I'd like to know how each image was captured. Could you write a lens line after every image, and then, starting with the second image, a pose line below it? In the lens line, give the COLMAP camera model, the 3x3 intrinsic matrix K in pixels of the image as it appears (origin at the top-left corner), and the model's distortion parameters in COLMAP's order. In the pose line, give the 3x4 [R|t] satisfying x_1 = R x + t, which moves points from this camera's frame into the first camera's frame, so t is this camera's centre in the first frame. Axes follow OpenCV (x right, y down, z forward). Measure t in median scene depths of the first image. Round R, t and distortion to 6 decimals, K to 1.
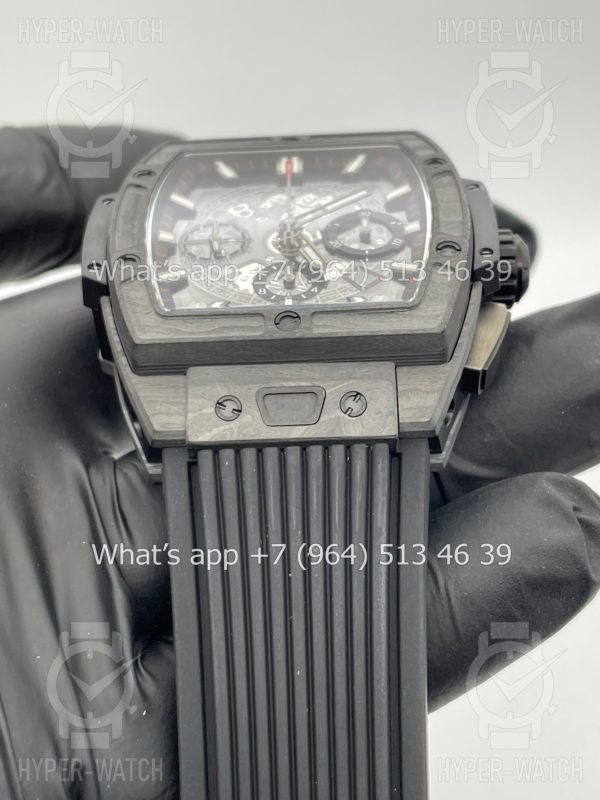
lens RADIAL K [[1264.8, 0, 300.0], [0, 1264.8, 400.0], [0, 0, 1]] dist [0.119463, 0.013072]
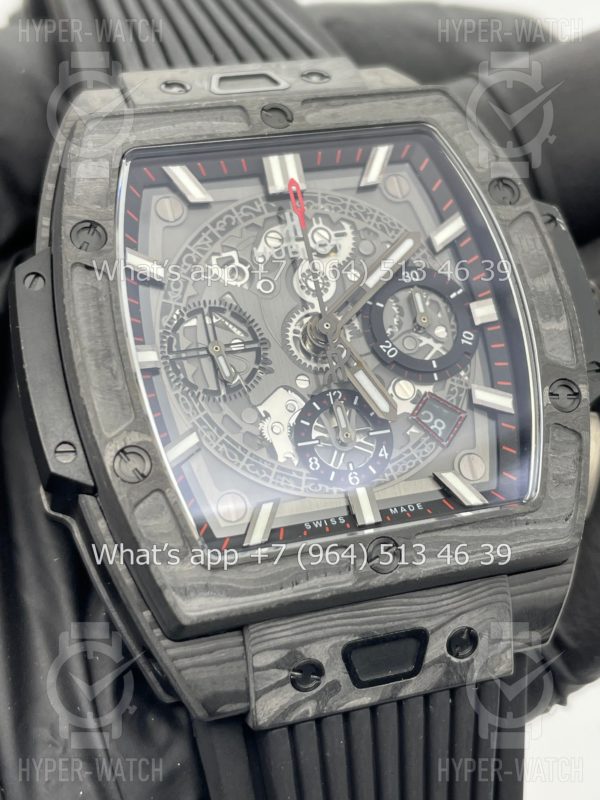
lens RADIAL K [[1264.8, 0, 300.0], [0, 1264.8, 400.0], [0, 0, 1]] dist [0.119463, 0.013072]
pose [[0.941222, -0.131860, 0.310988, -0.253548], [-0.049623, 0.856696, 0.513429, -0.481002], [-0.334123, -0.498683, 0.799798, 0.454225]]
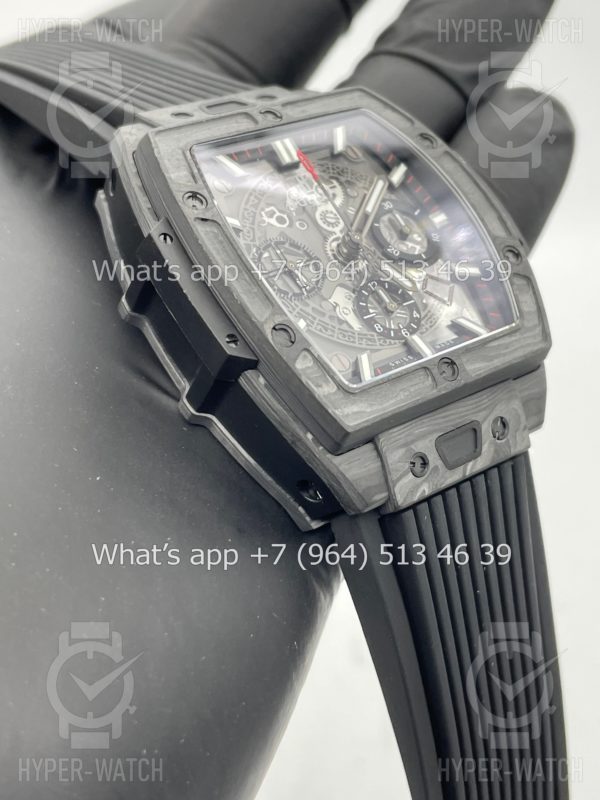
lens RADIAL K [[1264.8, 0, 300.0], [0, 1264.8, 400.0], [0, 0, 1]] dist [0.119463, 0.013072]
pose [[0.746223, -0.273461, 0.606935, -0.710403], [0.030347, 0.924756, 0.379348, -0.420004], [-0.665004, -0.264660, 0.698373, 0.318117]]
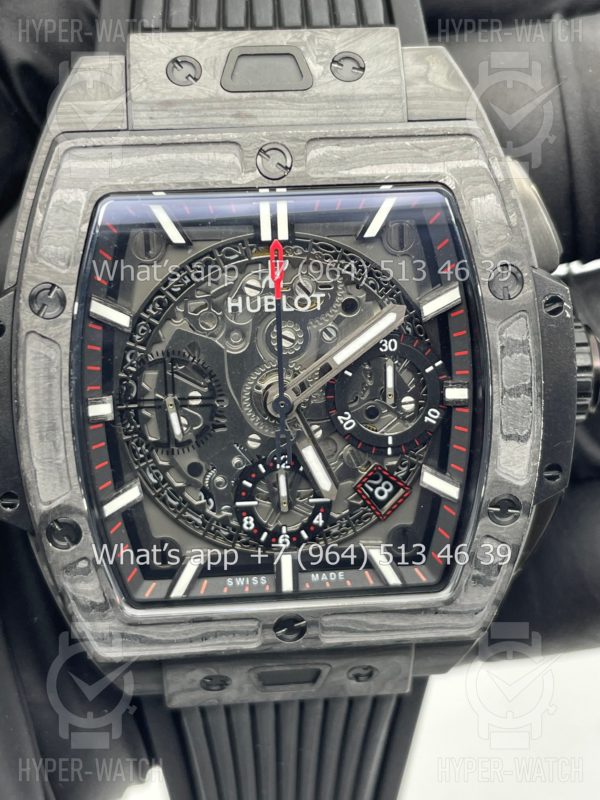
lens RADIAL K [[1264.8, 0, 300.0], [0, 1264.8, 400.0], [0, 0, 1]] dist [0.119463, 0.013072]
pose [[0.992523, -0.058054, 0.107371, -0.075852], [-0.067901, 0.468377, 0.880916, -0.781794], [-0.101430, -0.881619, 0.460933, 0.717828]]
